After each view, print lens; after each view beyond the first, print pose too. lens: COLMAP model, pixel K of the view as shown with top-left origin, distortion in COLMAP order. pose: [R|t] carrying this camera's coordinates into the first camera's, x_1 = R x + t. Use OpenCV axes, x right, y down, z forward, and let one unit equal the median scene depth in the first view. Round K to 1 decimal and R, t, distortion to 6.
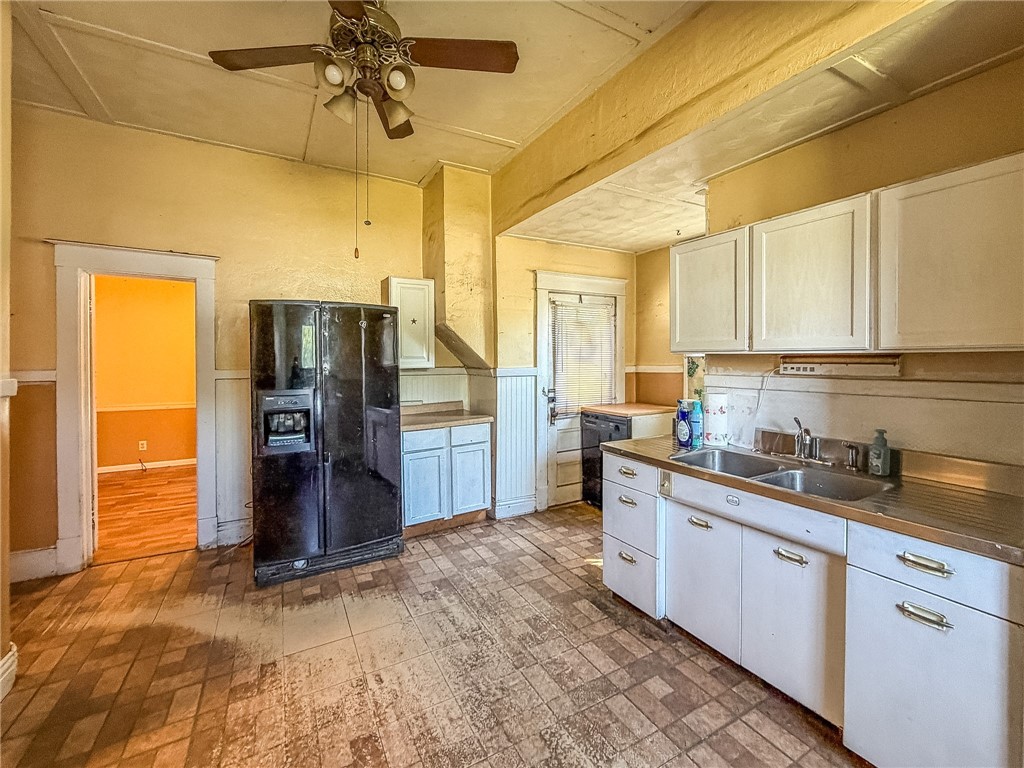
lens RADIAL K [[424.5, 0, 510.4], [0, 424.5, 363.1], [0, 0, 1]] dist [-0.001263, -0.000033]
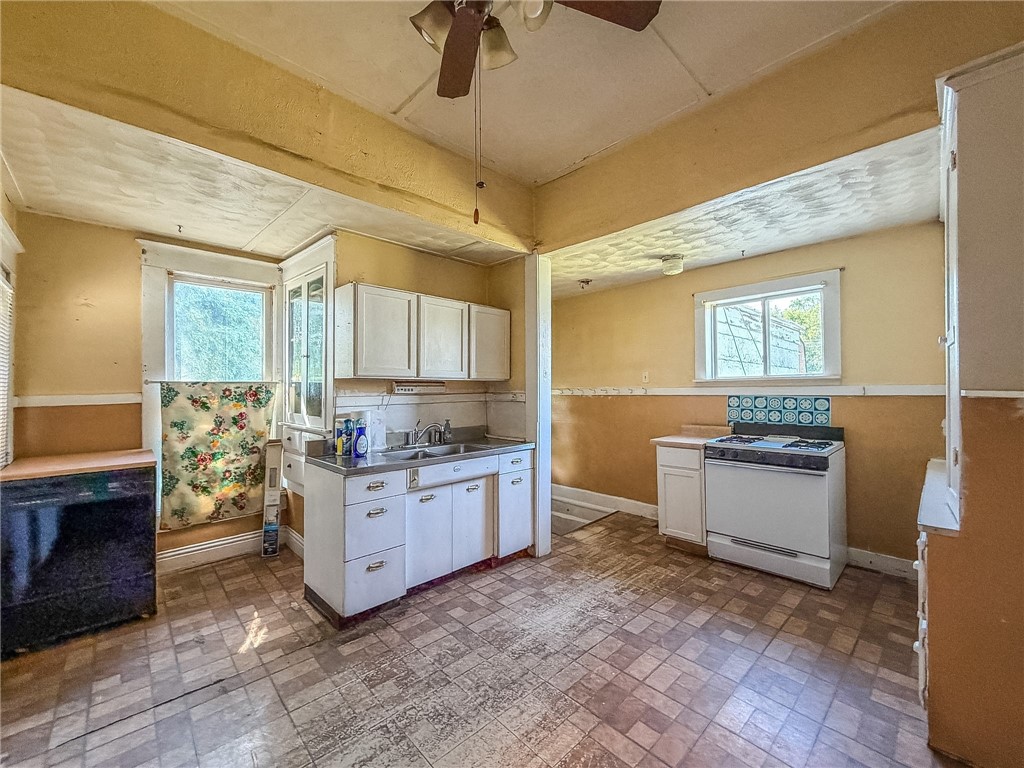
lens RADIAL K [[417.7, 0, 516.9], [0, 417.7, 384.3], [0, 0, 1]] dist [0.000373, -0.000065]
pose [[-0.256189, 0.014765, 0.966514, -0.880004], [0.017490, 0.999790, -0.010638, 0.016523], [-0.966469, 0.014179, -0.256393, 0.955987]]
